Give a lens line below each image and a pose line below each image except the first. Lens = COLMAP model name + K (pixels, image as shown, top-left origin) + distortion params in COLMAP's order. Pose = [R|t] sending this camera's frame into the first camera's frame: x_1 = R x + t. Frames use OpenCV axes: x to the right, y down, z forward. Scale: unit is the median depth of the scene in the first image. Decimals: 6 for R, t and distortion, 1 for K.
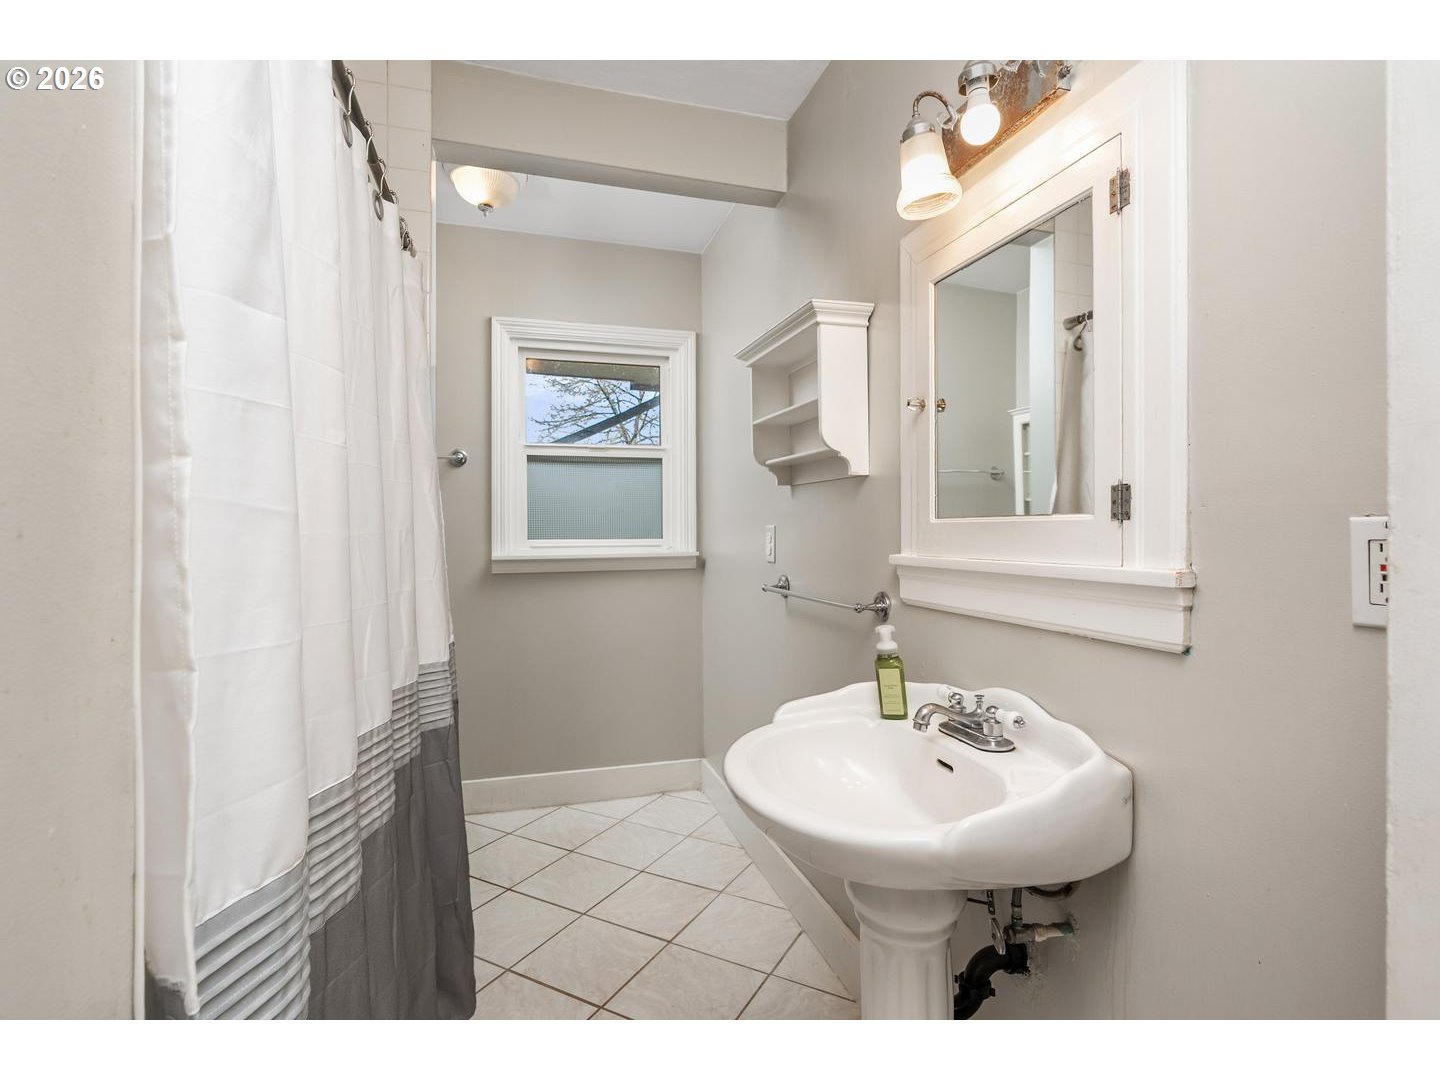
lens RADIAL K [[691.7, 0, 716.0], [0, 691.7, 535.1], [0, 0, 1]] dist [-0.000790, -0.001387]
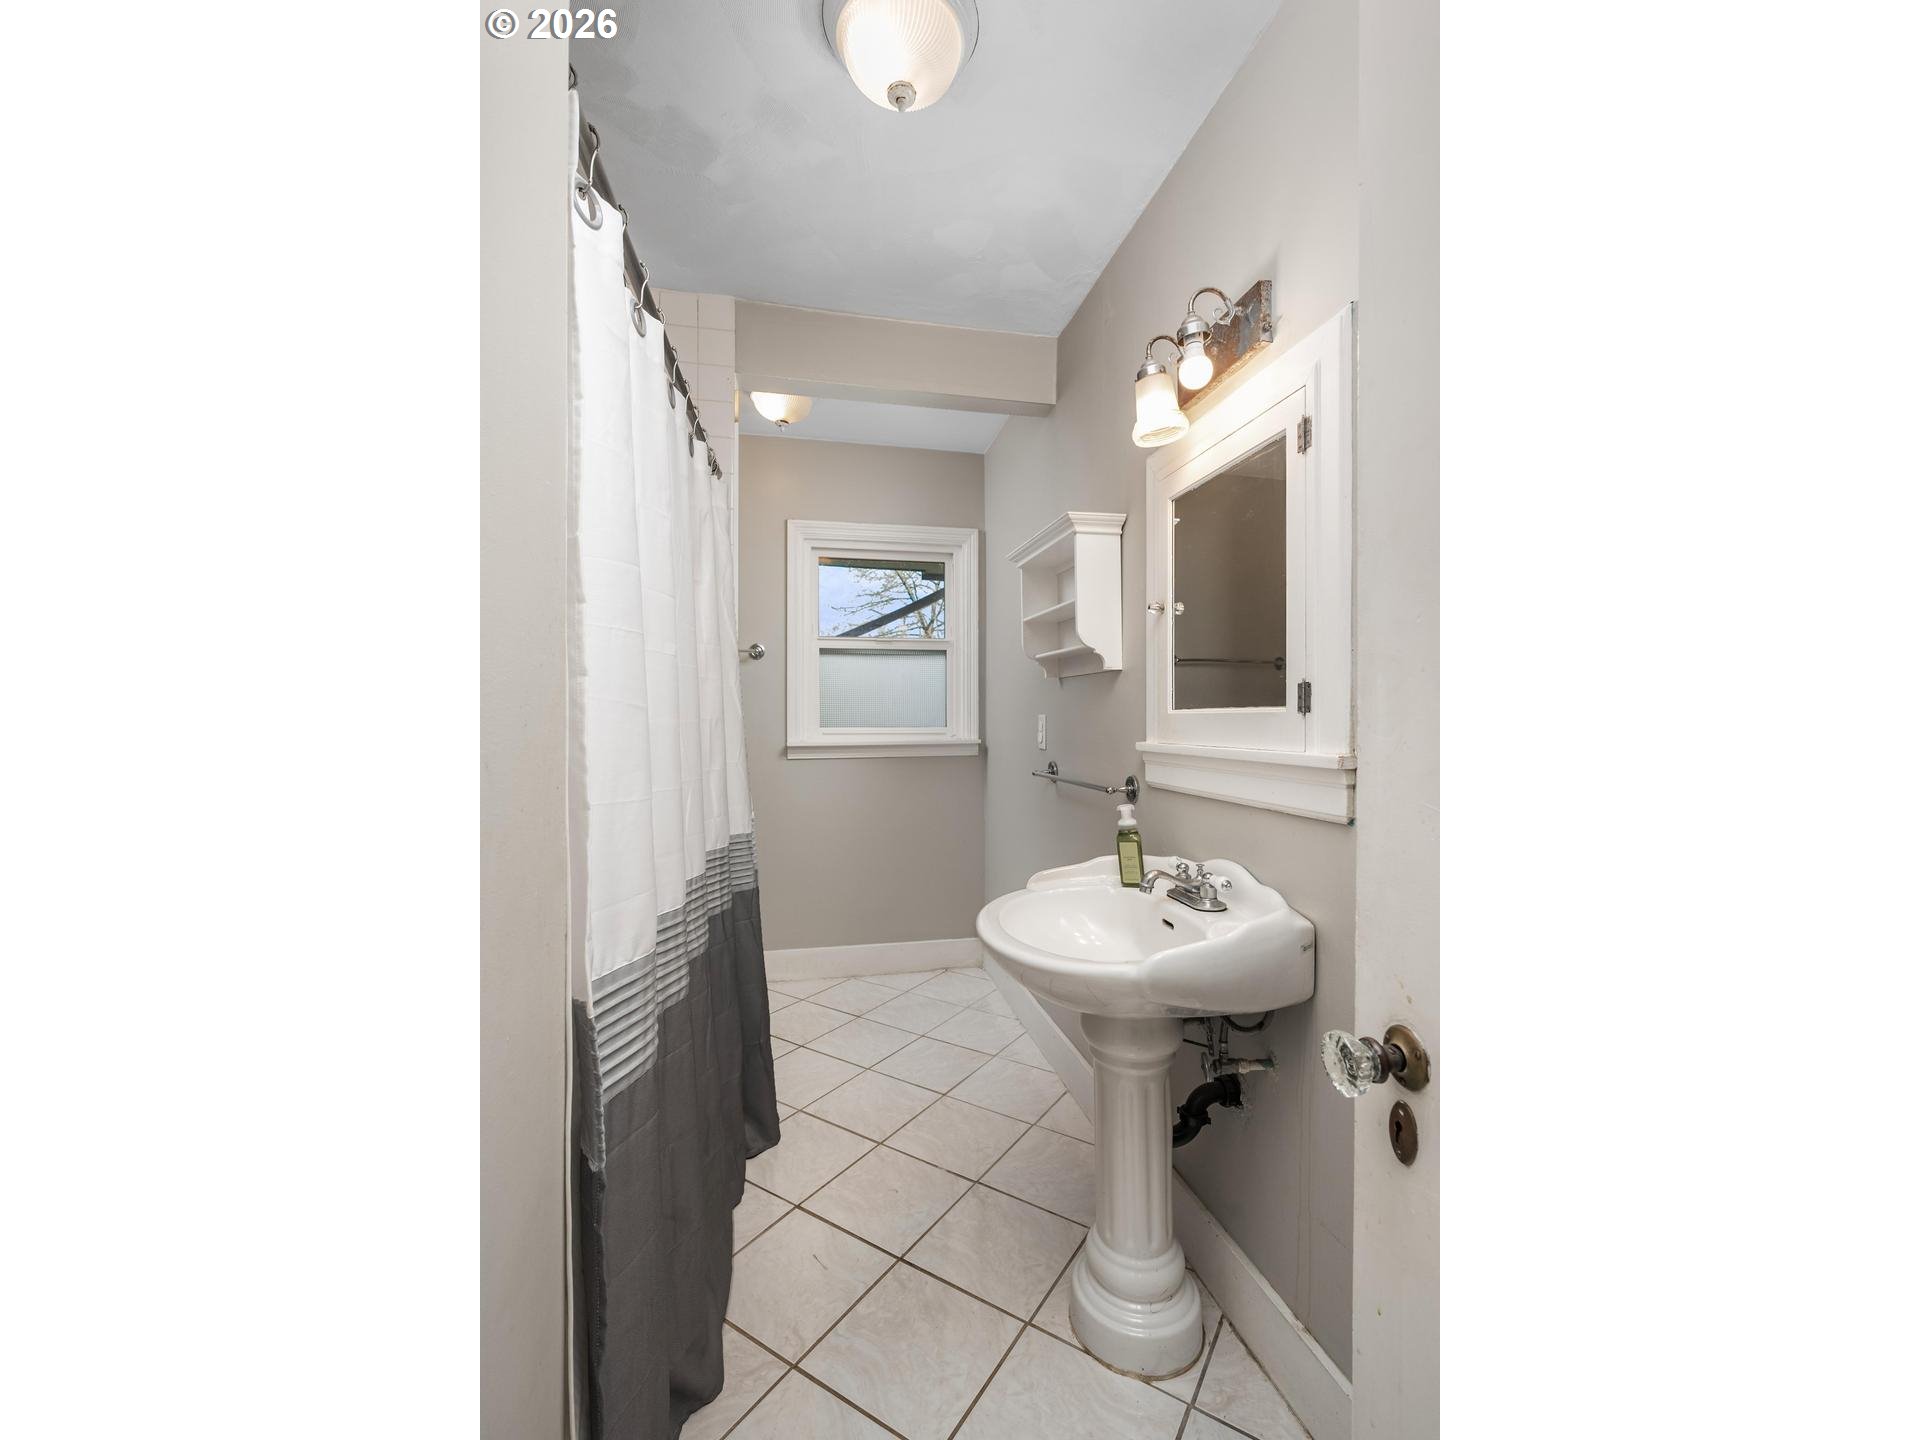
lens RADIAL K [[757.6, 0, 964.5], [0, 757.6, 720.7], [0, 0, 1]] dist [-0.002489, -0.000012]
pose [[0.996288, 0.001665, -0.086067, 0.085035], [-0.001920, 0.999994, -0.002877, -0.002144], [0.086062, 0.003031, 0.996285, -0.247932]]
